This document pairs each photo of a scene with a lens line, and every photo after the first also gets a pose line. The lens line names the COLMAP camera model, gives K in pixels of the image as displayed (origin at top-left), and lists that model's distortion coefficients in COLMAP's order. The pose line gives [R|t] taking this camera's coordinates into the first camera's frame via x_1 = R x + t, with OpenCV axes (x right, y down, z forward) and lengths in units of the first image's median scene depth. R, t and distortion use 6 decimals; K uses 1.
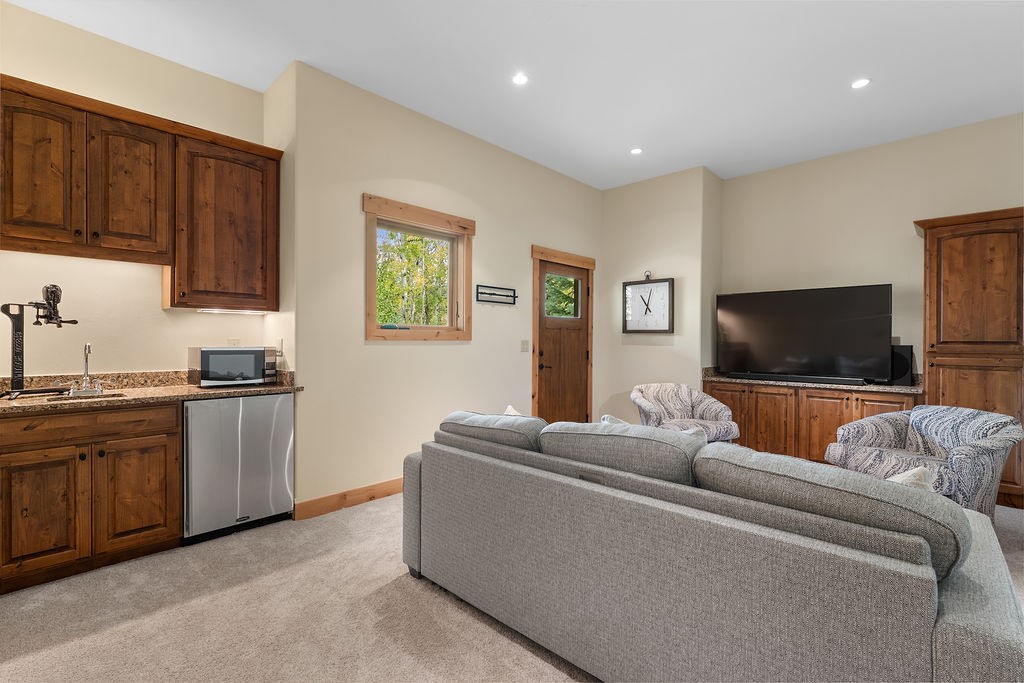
lens RADIAL K [[462.7, 0, 512.0], [0, 462.7, 341.5], [0, 0, 1]] dist [-0.000312, 0.000236]
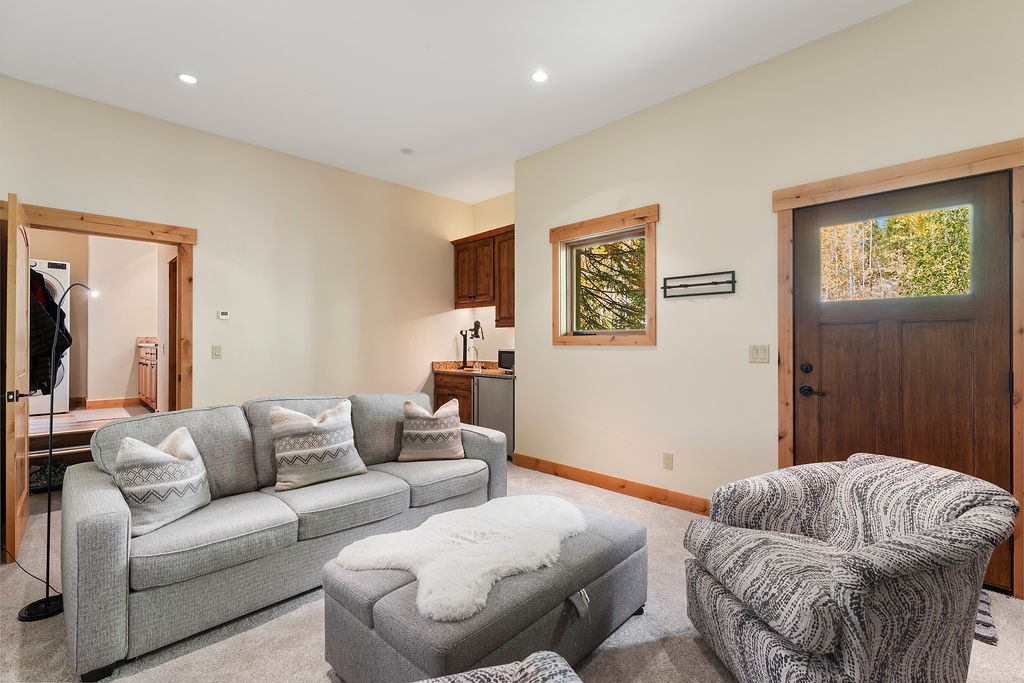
lens RADIAL K [[462.7, 0, 512.0], [0, 462.7, 341.5], [0, 0, 1]] dist [-0.000312, 0.000236]
pose [[-0.036679, -0.008494, -0.999291, 0.858851], [-0.003310, 0.999959, -0.008378, -0.001647], [0.999322, 0.003001, -0.036706, 0.854148]]
